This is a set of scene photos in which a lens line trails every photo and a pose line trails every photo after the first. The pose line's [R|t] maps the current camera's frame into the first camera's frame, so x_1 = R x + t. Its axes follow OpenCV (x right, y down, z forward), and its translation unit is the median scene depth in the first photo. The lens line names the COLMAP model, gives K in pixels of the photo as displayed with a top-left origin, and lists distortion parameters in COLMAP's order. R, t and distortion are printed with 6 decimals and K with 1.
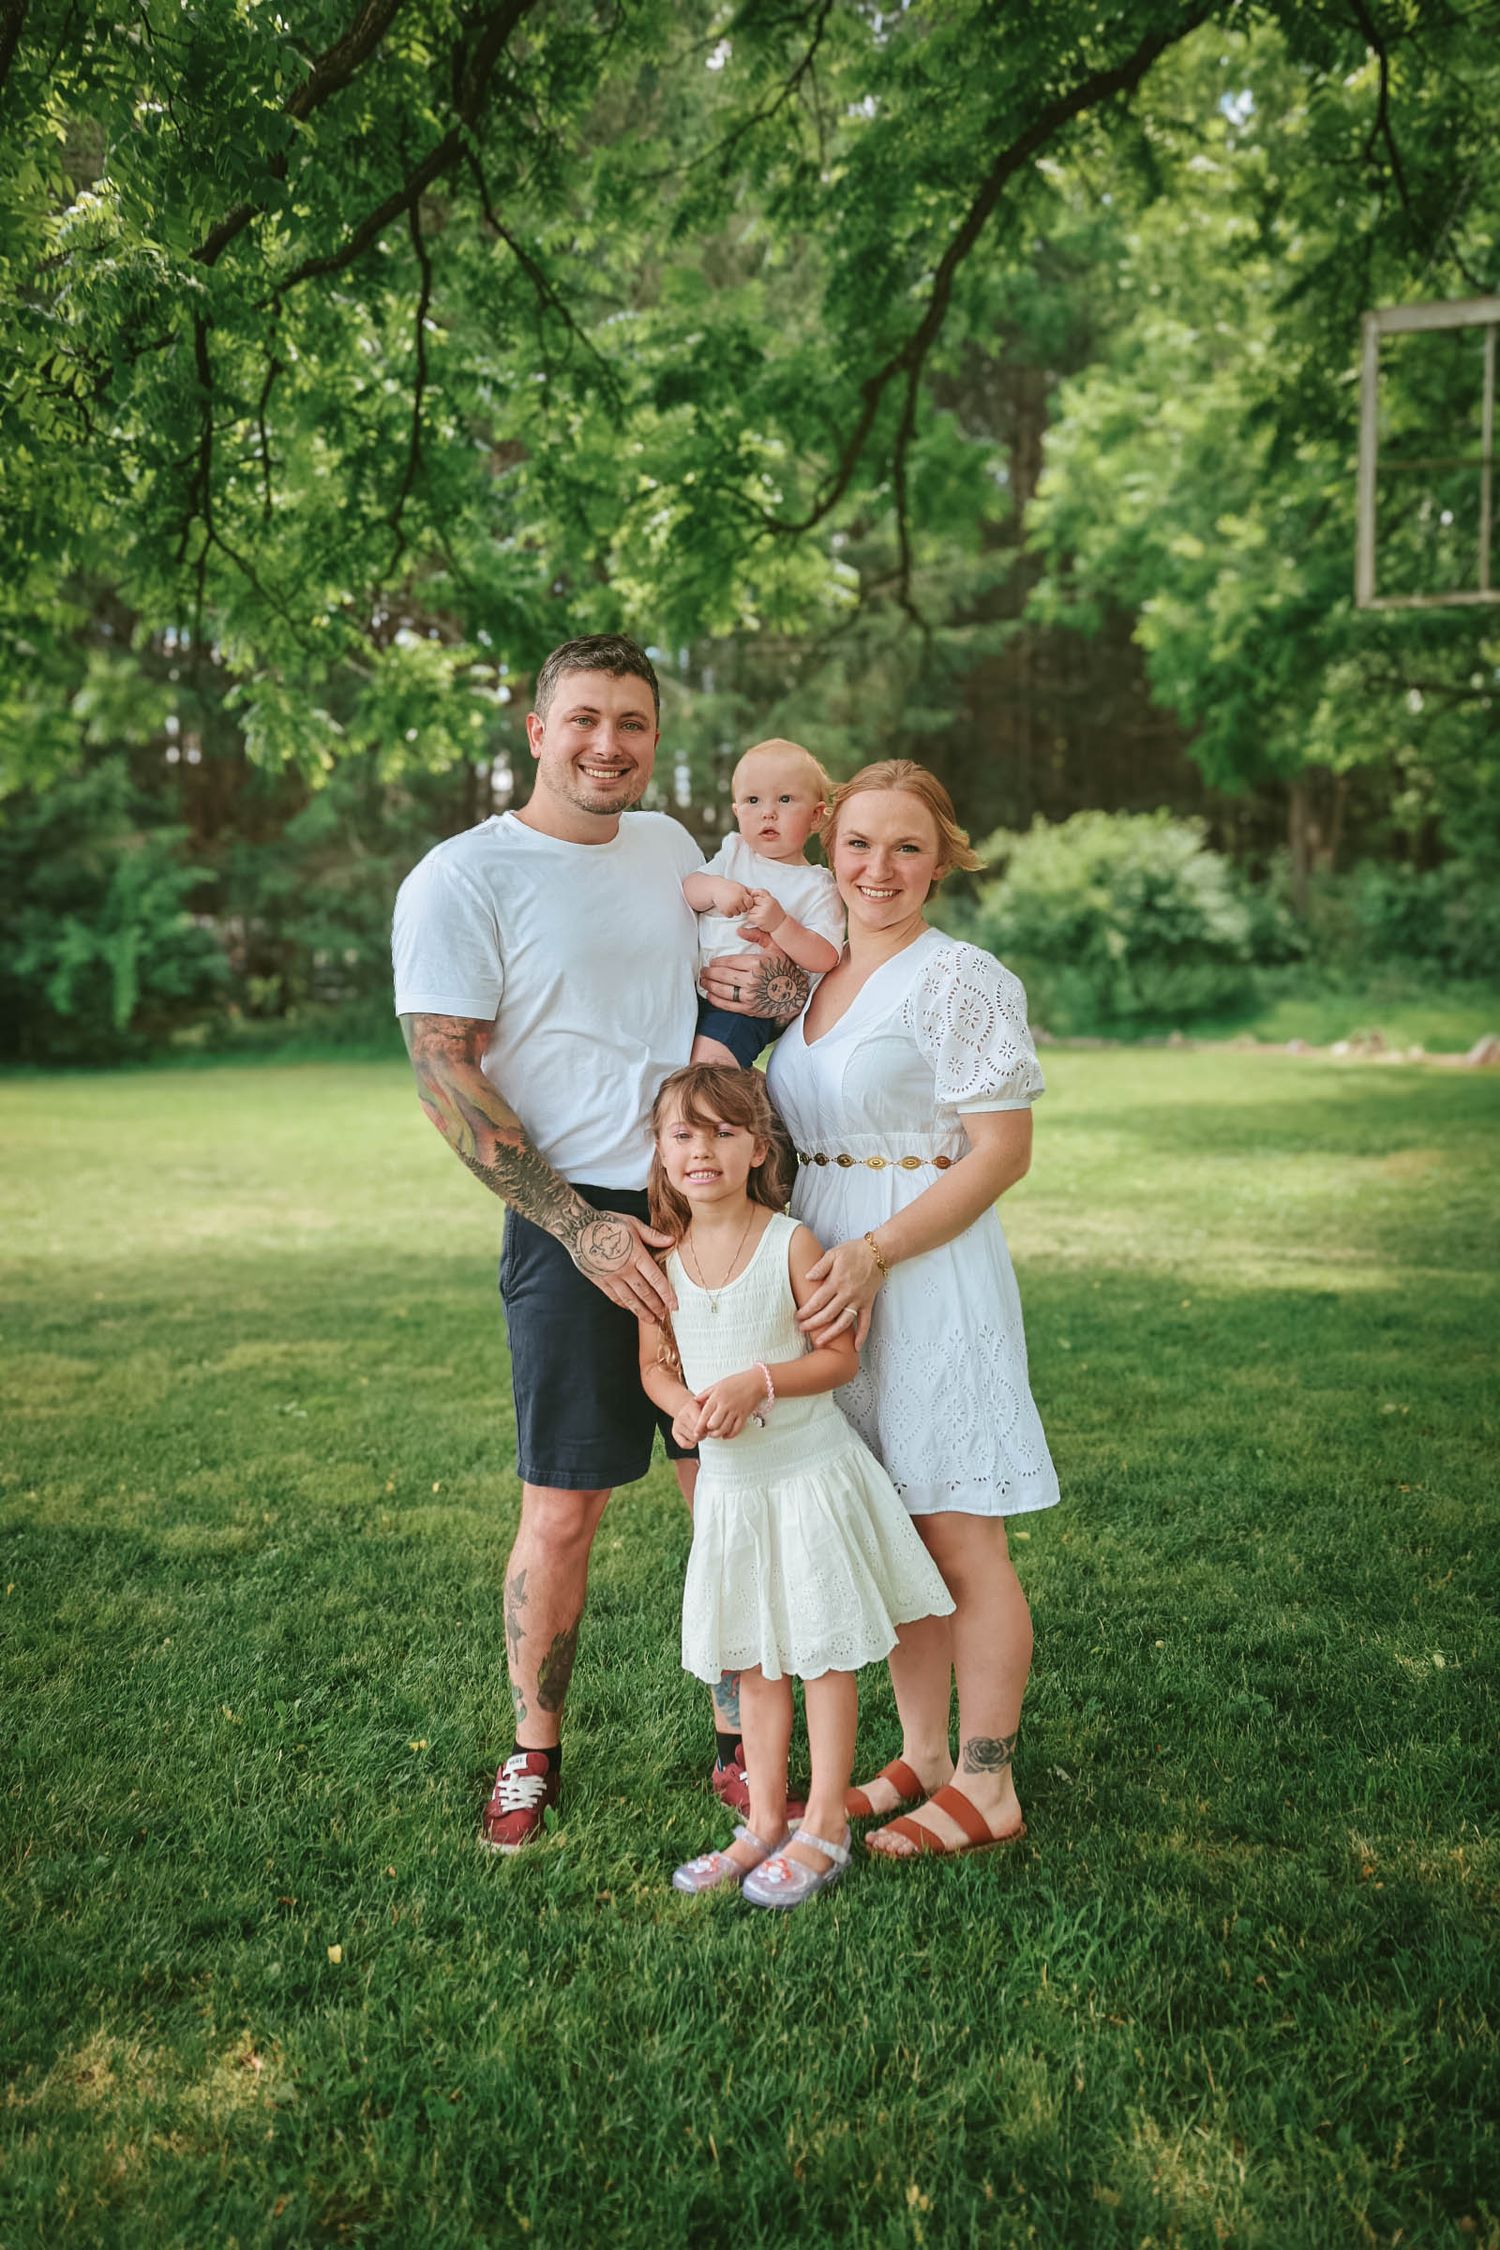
lens RADIAL K [[2167.6, 0, 728.4], [0, 2167.6, 1105.7], [0, 0, 1]] dist [0.025006, 0.020147]
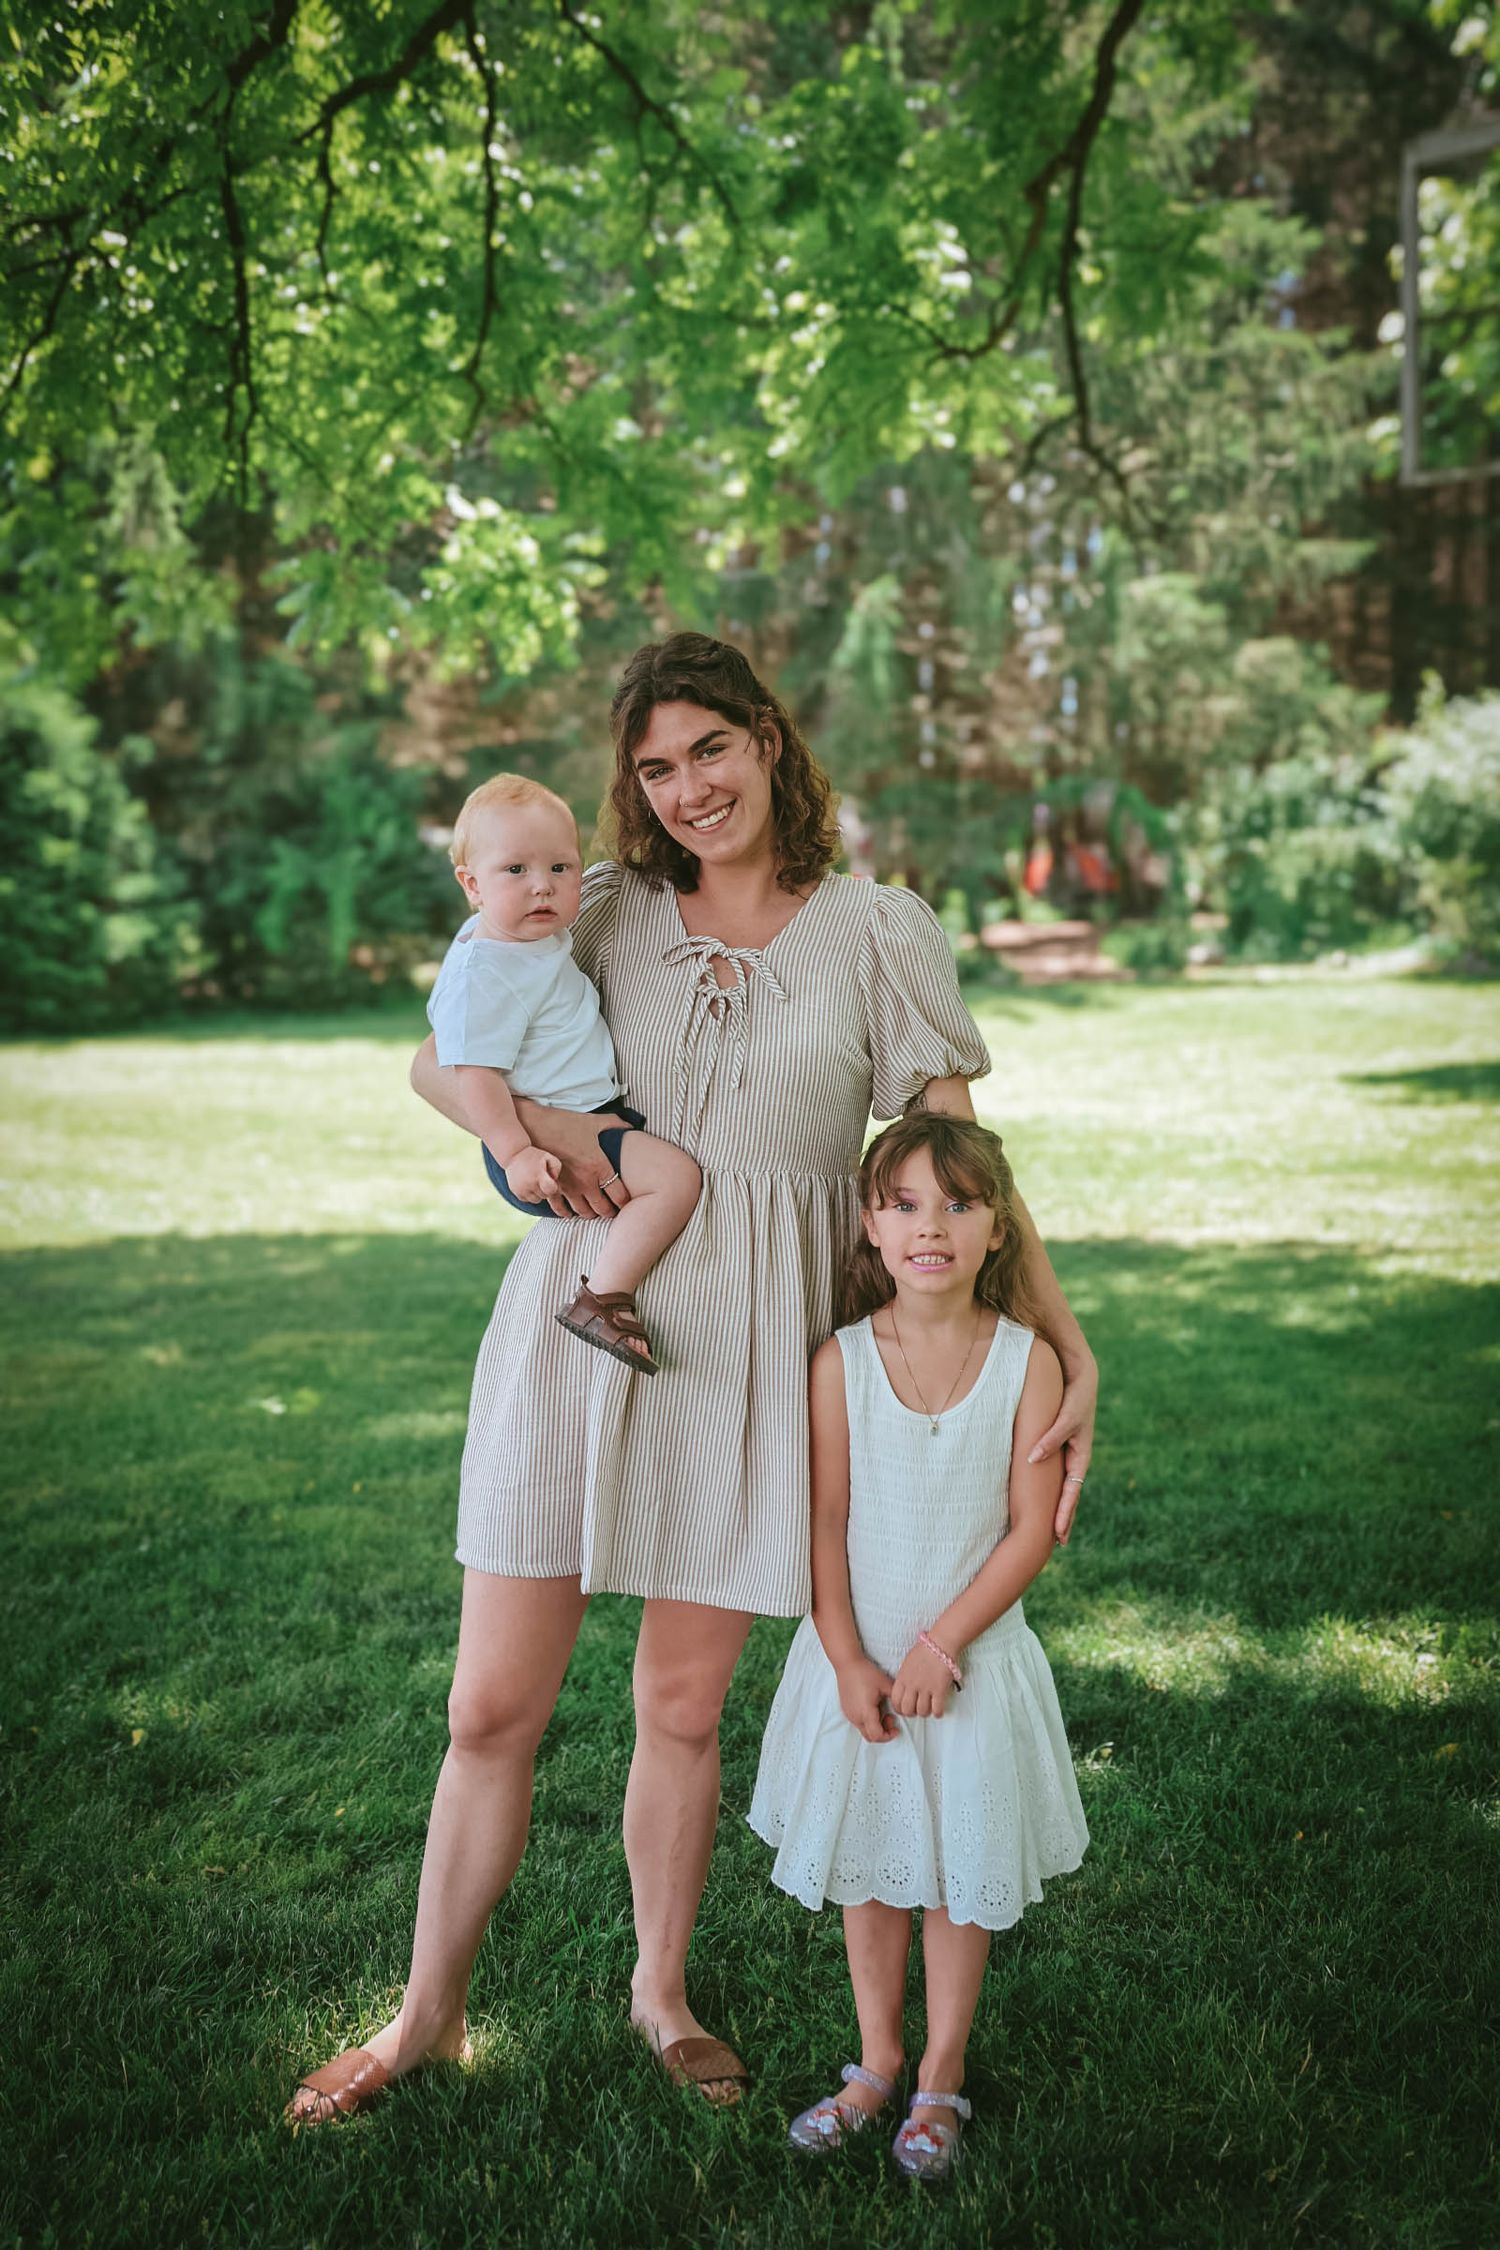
lens RADIAL K [[2775.5, 0, 752.1], [0, 2775.5, 1247.4], [0, 0, 1]] dist [-0.009385, -0.063017]
pose [[0.981667, 0.008395, -0.190421, 0.181637], [0.004978, 0.997559, 0.069645, -0.003504], [0.190541, -0.069316, 0.979229, -0.074145]]
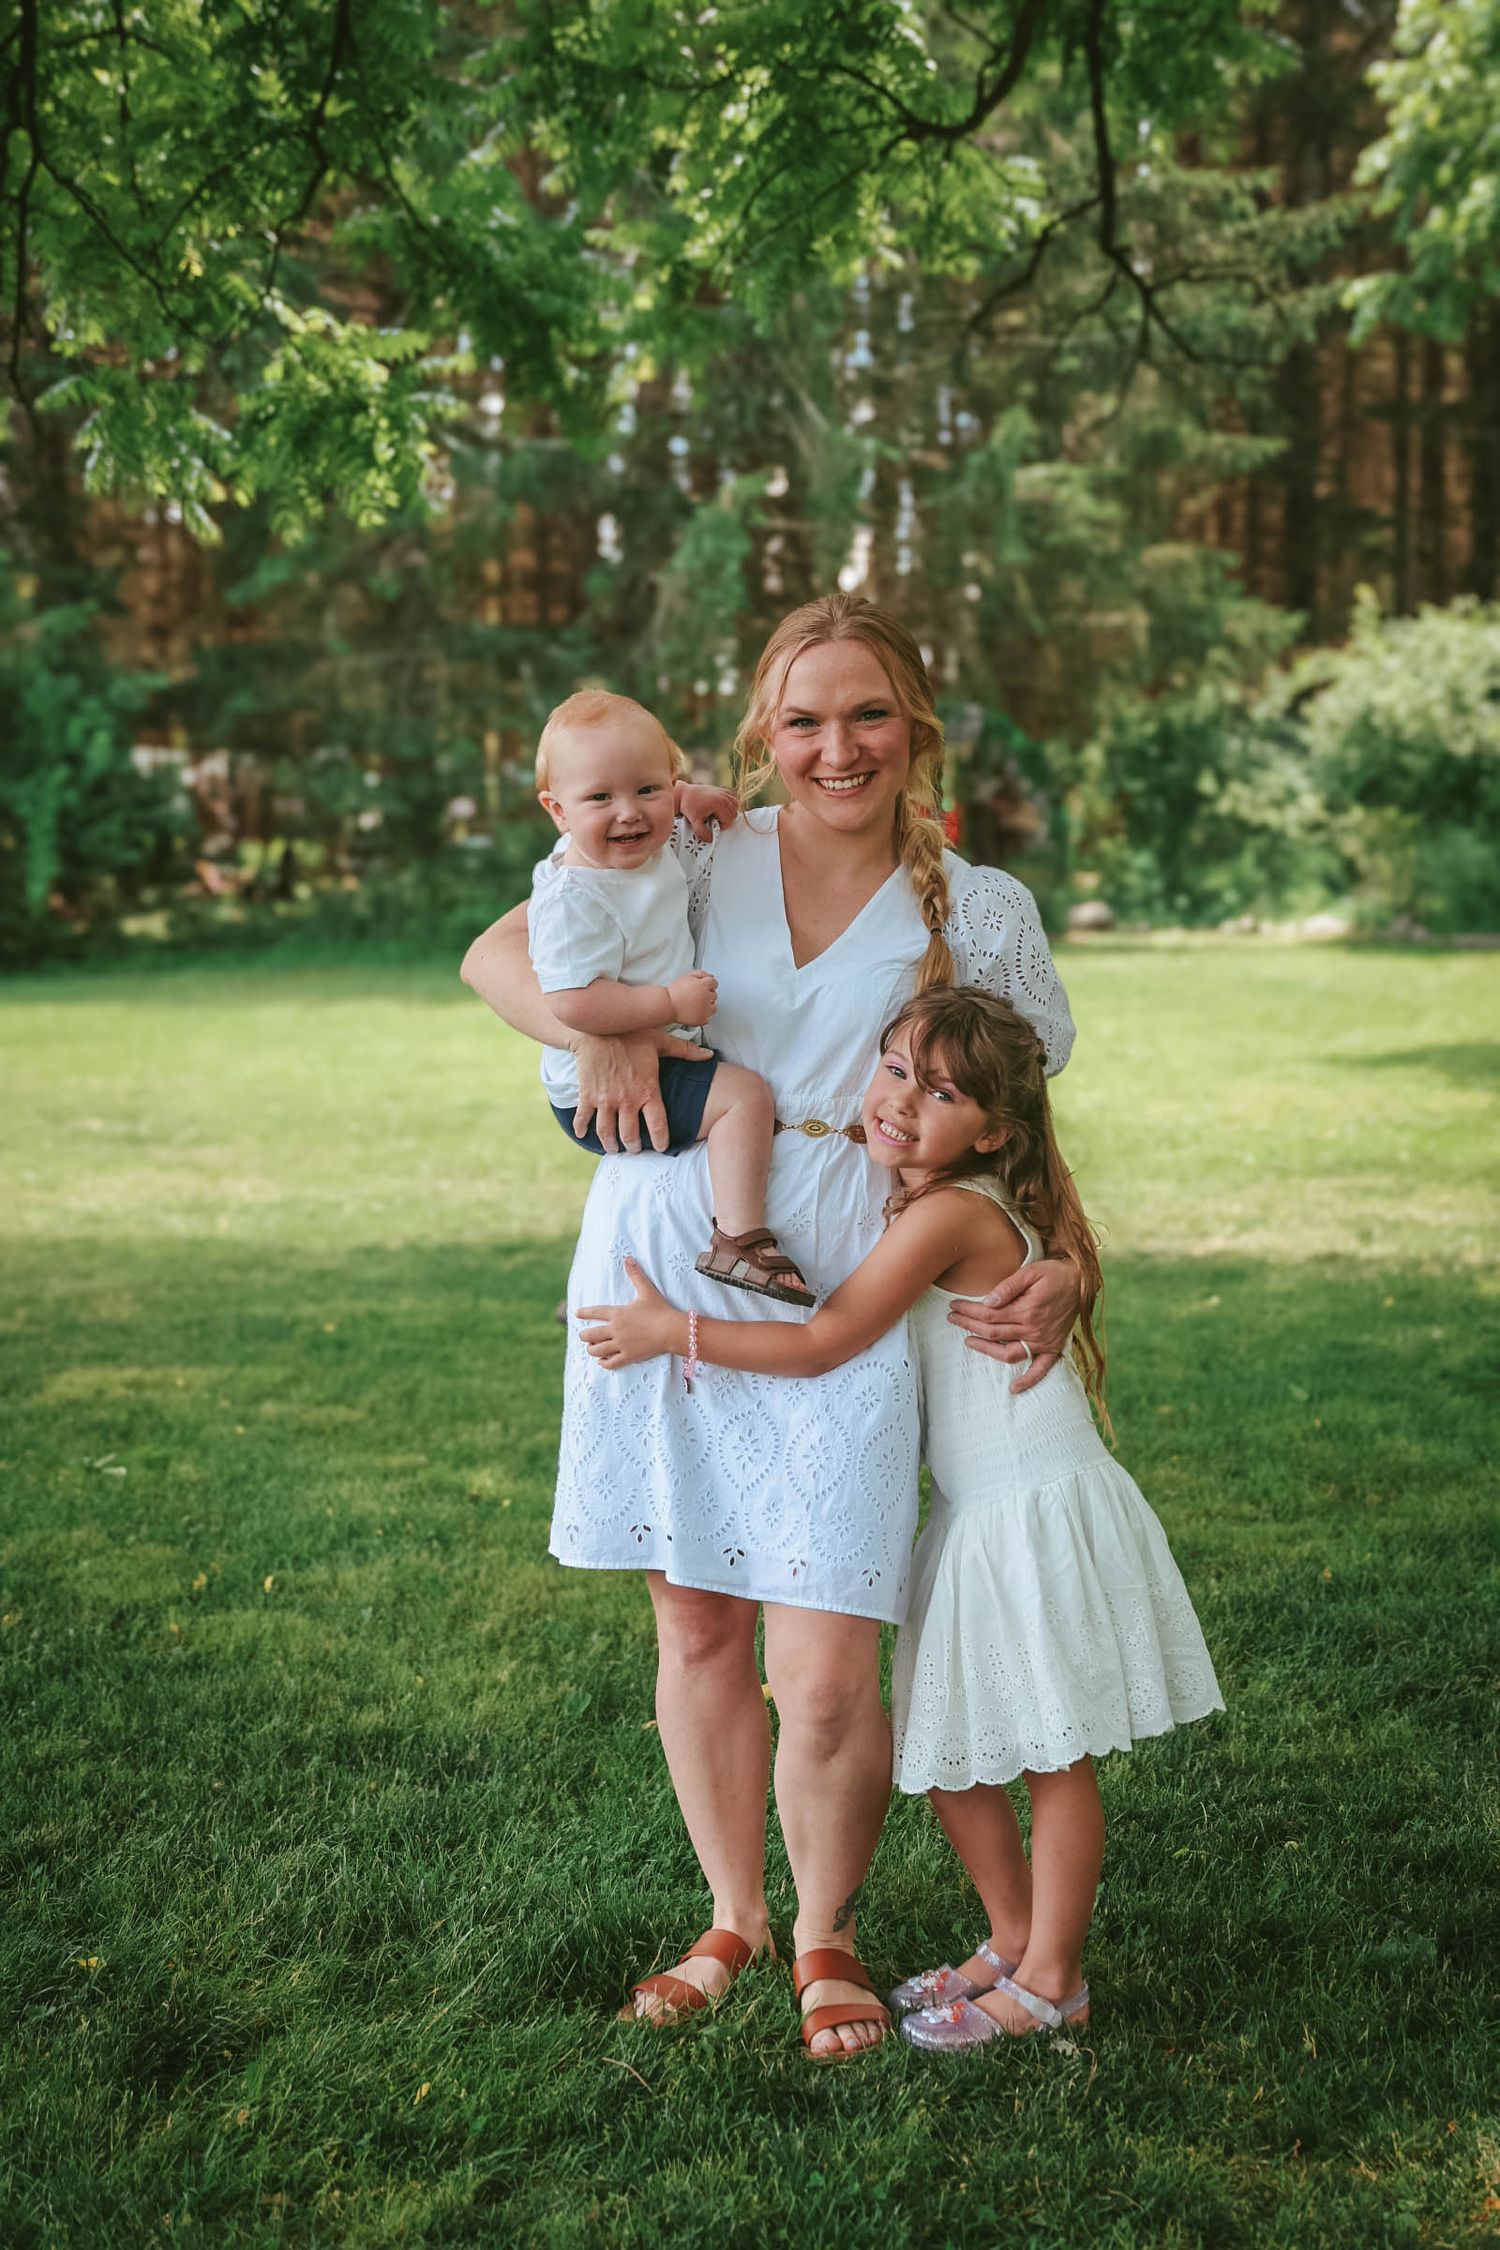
lens RADIAL K [[3206.6, 0, 748.4], [0, 3206.6, 1163.4], [0, 0, 1]] dist [-0.012231, 0.058609]
pose [[0.995976, 0.010962, -0.088945, 0.070699], [-0.007660, 0.999272, 0.037378, 0.007406], [0.089290, -0.036546, 0.995335, 0.031594]]
